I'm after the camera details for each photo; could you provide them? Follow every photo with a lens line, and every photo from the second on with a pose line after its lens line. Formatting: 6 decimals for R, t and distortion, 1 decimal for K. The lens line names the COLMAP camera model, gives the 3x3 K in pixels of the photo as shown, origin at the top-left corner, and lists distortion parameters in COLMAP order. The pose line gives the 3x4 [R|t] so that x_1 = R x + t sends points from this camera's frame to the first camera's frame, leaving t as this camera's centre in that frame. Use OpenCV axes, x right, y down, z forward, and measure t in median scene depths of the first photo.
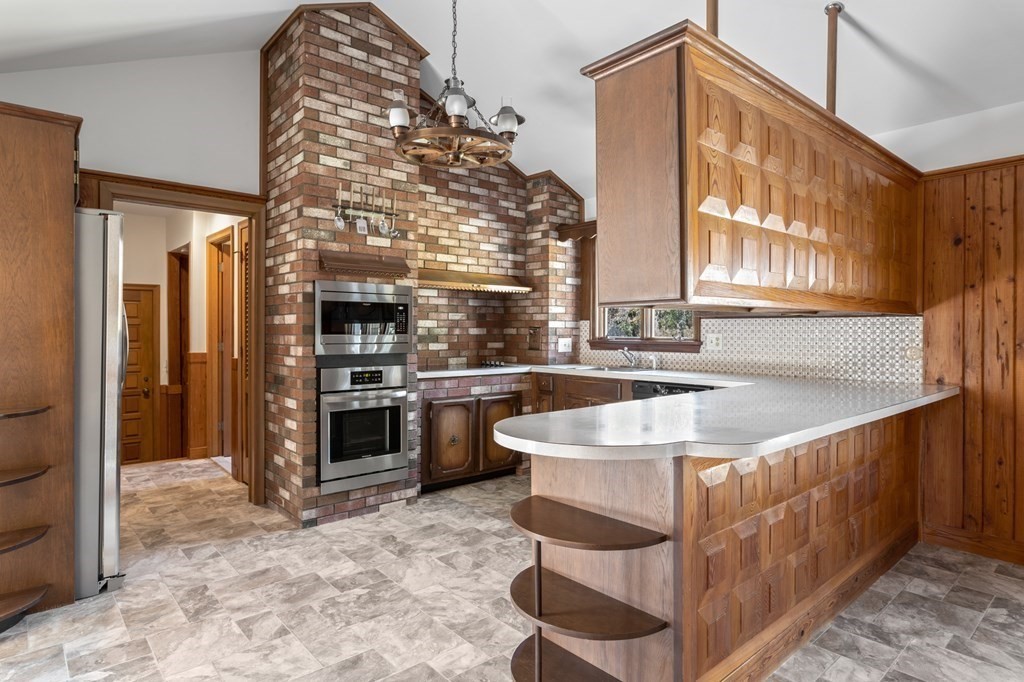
lens RADIAL K [[573.1, 0, 512.0], [0, 573.1, 341.0], [0, 0, 1]] dist [-0.003525, 0.000851]
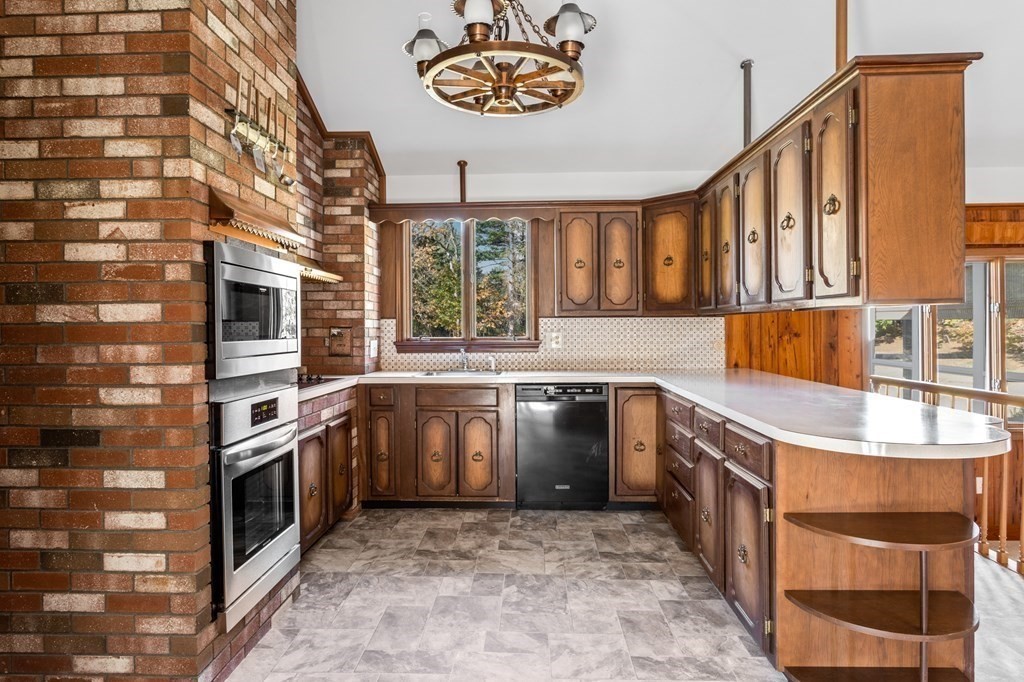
lens RADIAL K [[573.1, 0, 512.0], [0, 573.1, 341.0], [0, 0, 1]] dist [-0.003525, 0.000851]
pose [[0.681396, -0.022211, 0.731578, -0.454904], [0.022429, 0.999704, 0.009461, -0.008911], [-0.731571, 0.009962, 0.681692, 0.355554]]
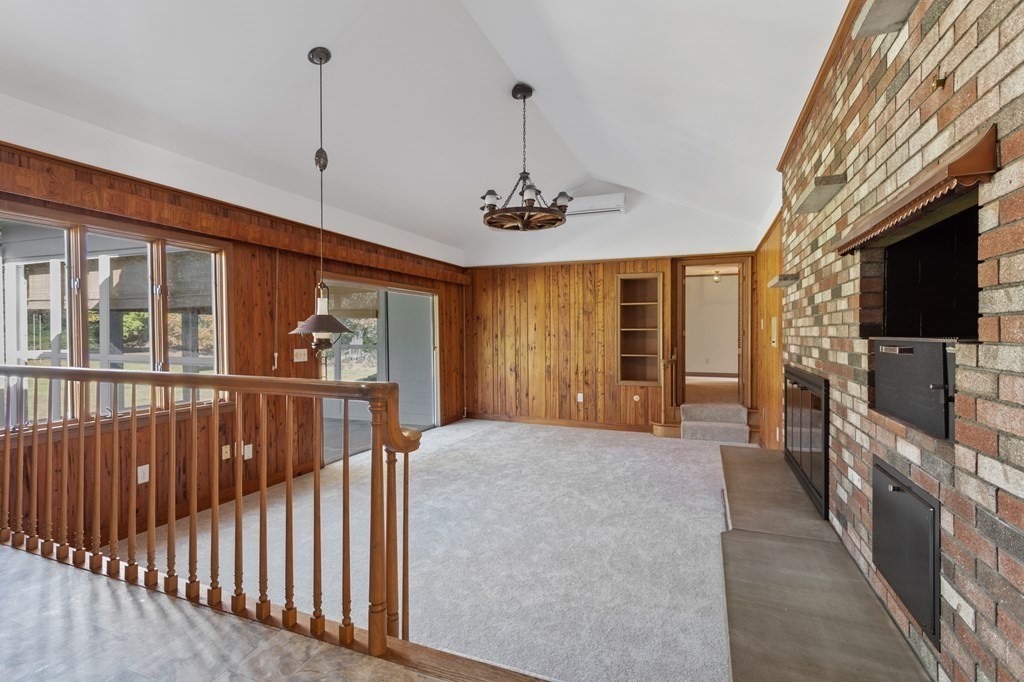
lens RADIAL K [[481.0, 0, 512.0], [0, 481.0, 341.0], [0, 0, 1]] dist [0.000609, 0.000109]
pose [[-0.453863, -0.012075, 0.890990, -0.163107], [0.022054, 0.999450, 0.024779, 0.042453], [-0.890799, 0.030896, -0.453347, 0.253711]]
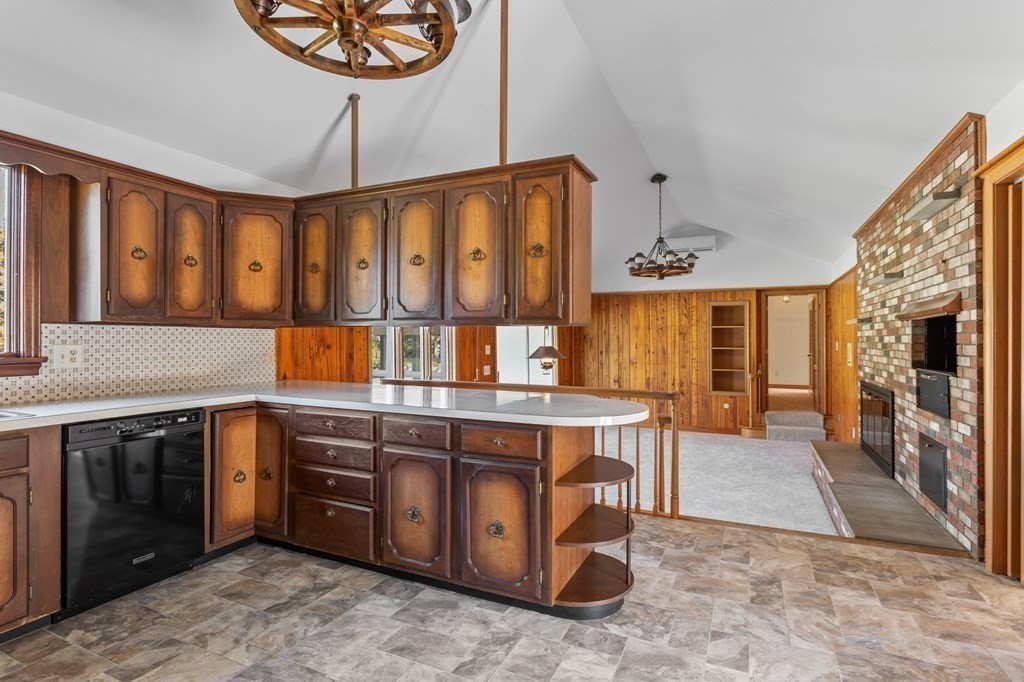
lens RADIAL K [[510.1, 0, 512.7], [0, 510.1, 337.7], [0, 0, 1]] dist [-0.004933, -0.000178]
pose [[-0.400851, 0.004297, 0.916133, -0.445090], [0.019182, 0.999809, 0.003703, -0.013895], [-0.915942, 0.019058, -0.400857, 0.752900]]
